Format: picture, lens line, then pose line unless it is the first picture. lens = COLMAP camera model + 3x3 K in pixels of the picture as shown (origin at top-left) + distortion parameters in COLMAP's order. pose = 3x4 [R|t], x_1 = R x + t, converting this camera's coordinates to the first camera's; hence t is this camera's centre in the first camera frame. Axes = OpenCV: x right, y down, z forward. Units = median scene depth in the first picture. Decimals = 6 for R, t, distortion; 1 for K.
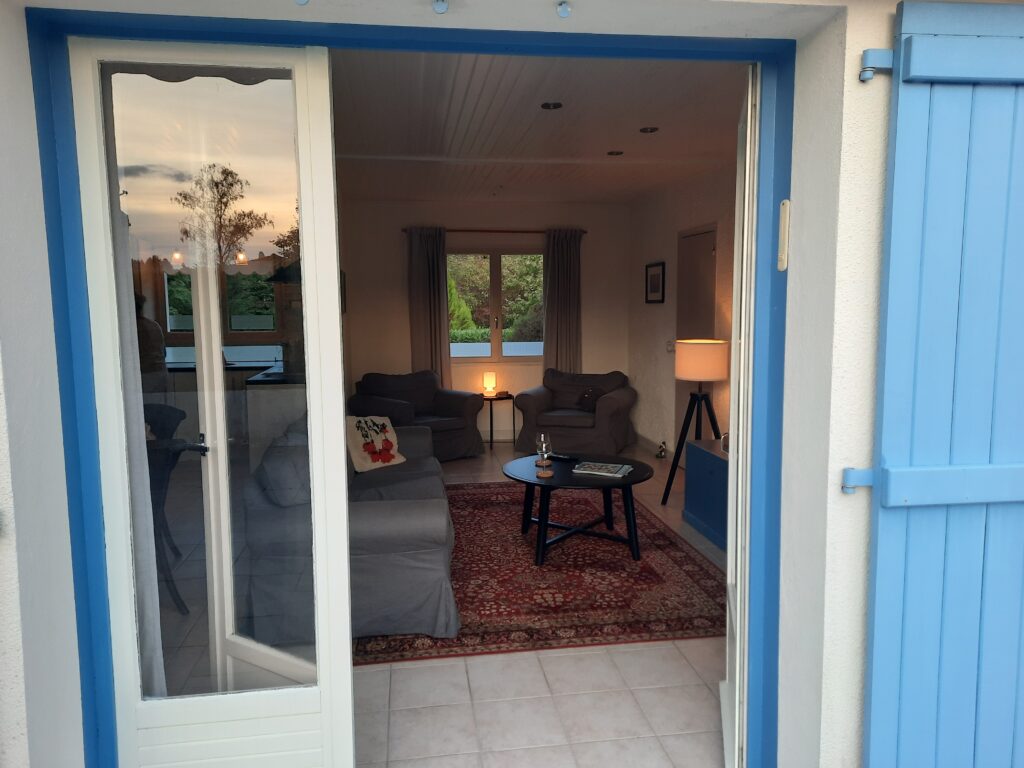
lens RADIAL K [[740.8, 0, 512.0], [0, 740.8, 384.0], [0, 0, 1]] dist [-0.002318, -0.000453]
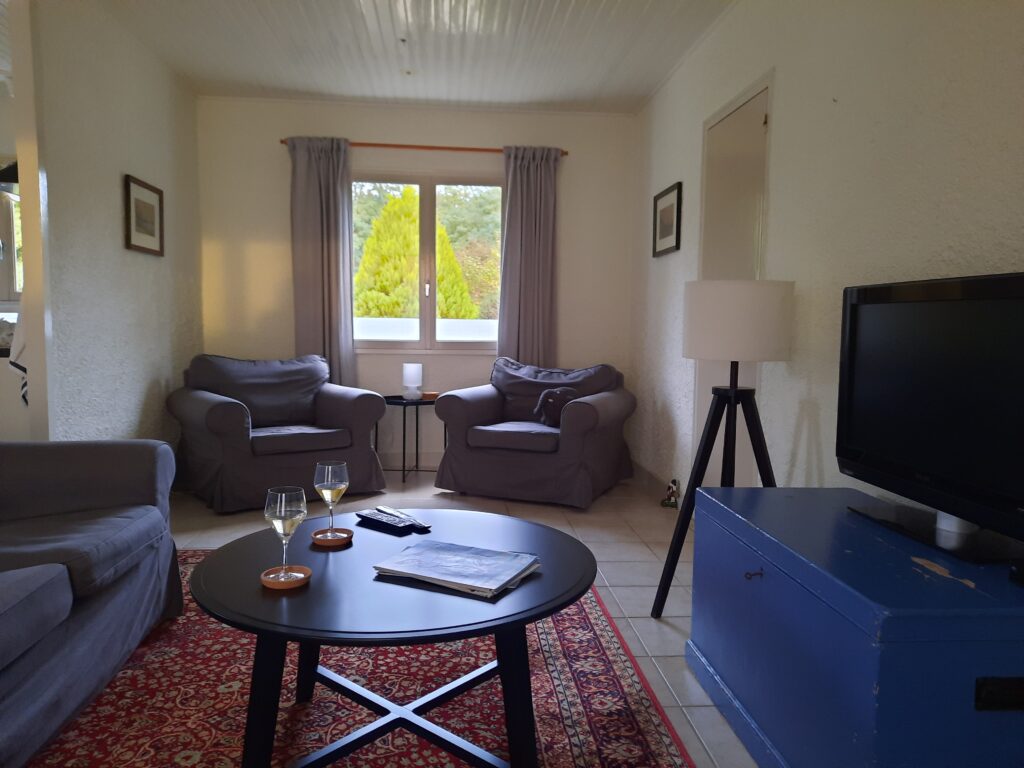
lens RADIAL K [[740.8, 0, 512.0], [0, 740.8, 384.0], [0, 0, 1]] dist [-0.002318, -0.000453]
pose [[0.998112, 0.026183, -0.055555, 0.104011], [-0.027784, 0.999215, -0.028245, 0.020935], [0.054771, 0.029735, 0.998056, 0.387436]]
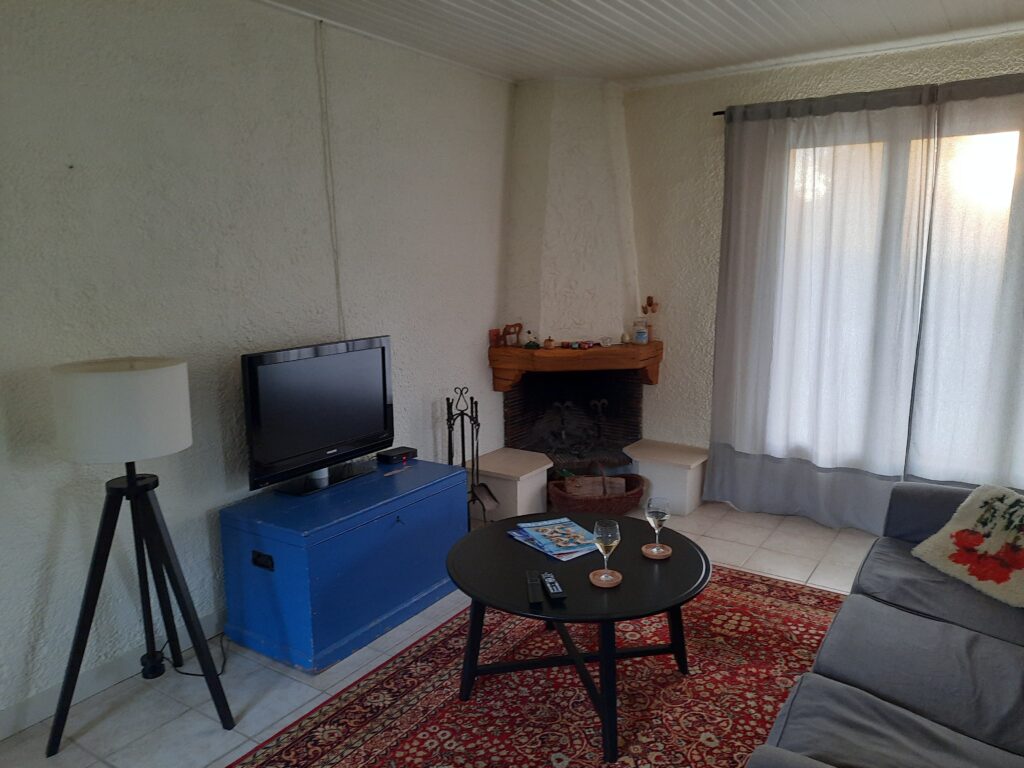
lens RADIAL K [[740.8, 0, 512.0], [0, 740.8, 384.0], [0, 0, 1]] dist [-0.002318, -0.000453]
pose [[-0.737783, -0.111390, 0.665784, -0.152230], [0.089507, 0.961440, 0.260043, -0.107046], [-0.669077, 0.251448, -0.699364, 0.882621]]
